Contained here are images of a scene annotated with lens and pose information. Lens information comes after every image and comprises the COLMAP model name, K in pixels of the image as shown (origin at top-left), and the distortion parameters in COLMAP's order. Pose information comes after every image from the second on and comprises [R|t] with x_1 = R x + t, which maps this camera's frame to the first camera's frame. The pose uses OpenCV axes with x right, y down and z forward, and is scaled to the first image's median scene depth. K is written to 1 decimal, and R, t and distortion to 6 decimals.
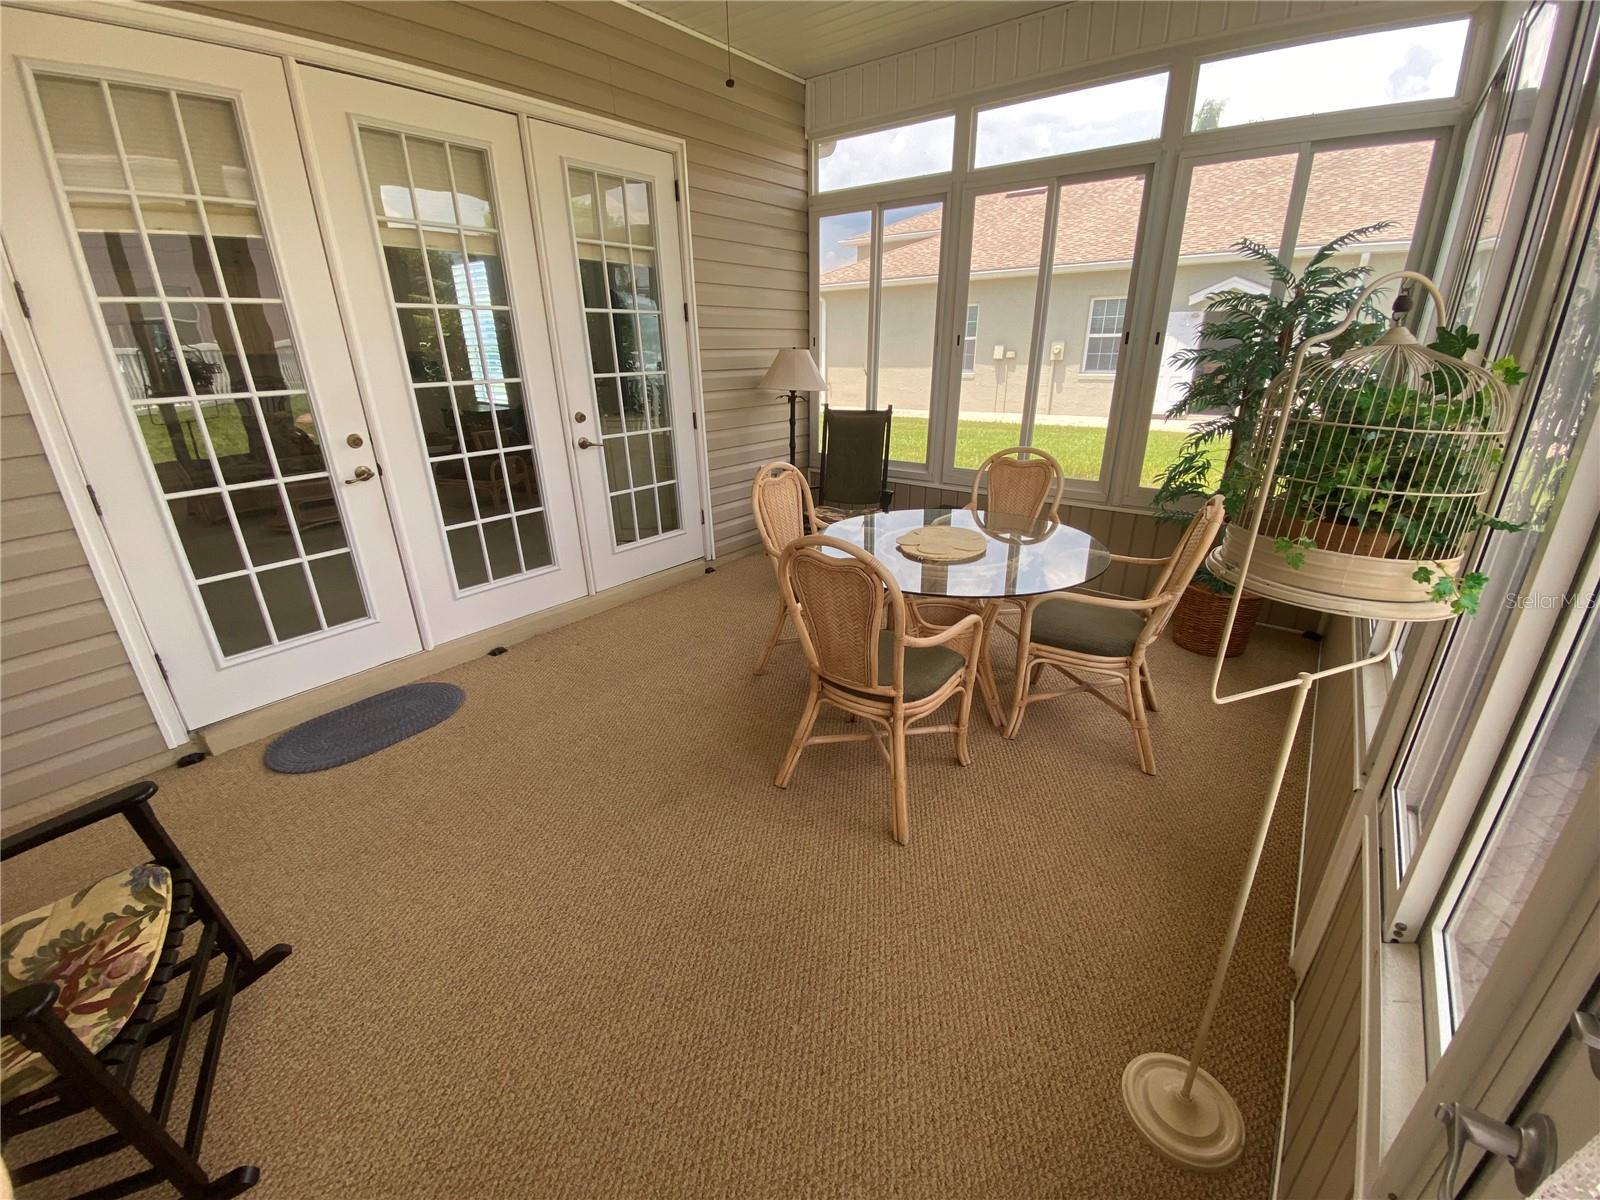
lens RADIAL K [[651.0, 0, 800.4], [0, 651.0, 598.6], [0, 0, 1]] dist [-0.007194, -0.006970]
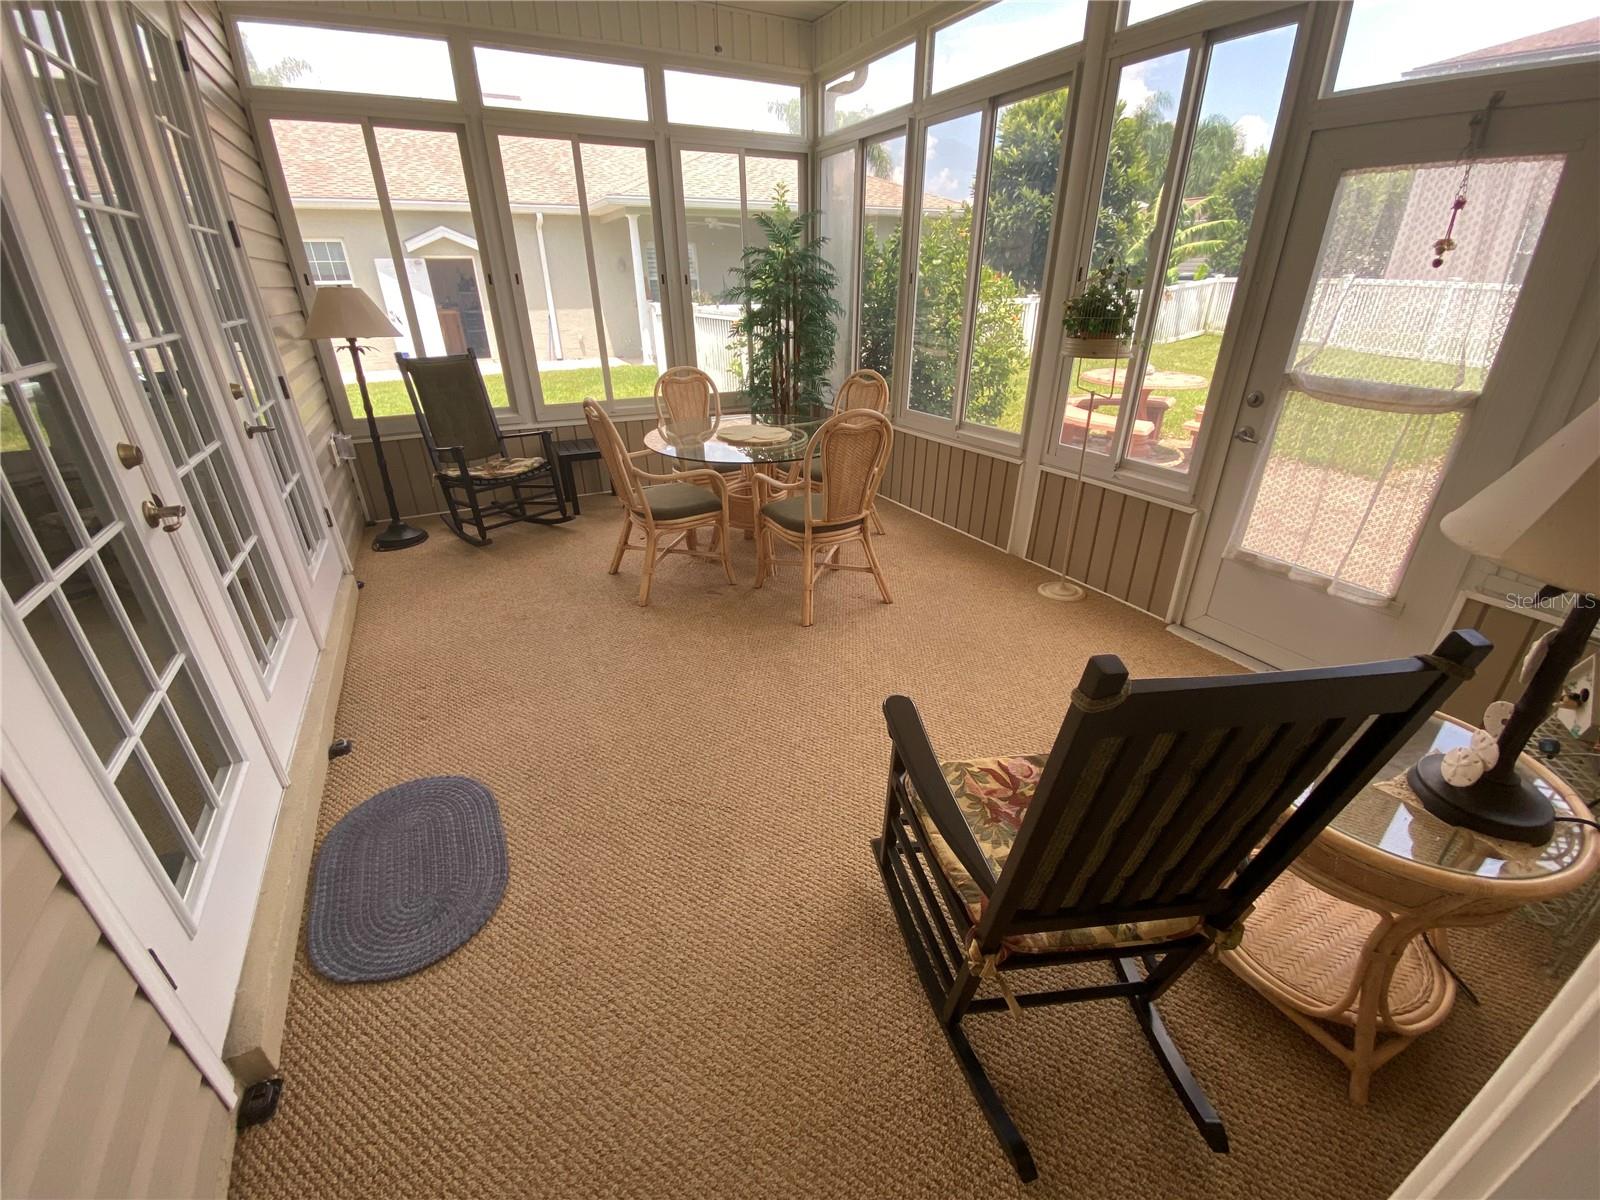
lens RADIAL K [[651.0, 0, 796.2], [0, 651.0, 599.8], [0, 0, 1]] dist [-0.007194, -0.006970]
pose [[0.402276, -0.382558, 0.831759, -0.684183], [0.350718, 0.903599, 0.245977, -0.044492], [-0.845677, 0.192762, 0.497667, 0.244669]]
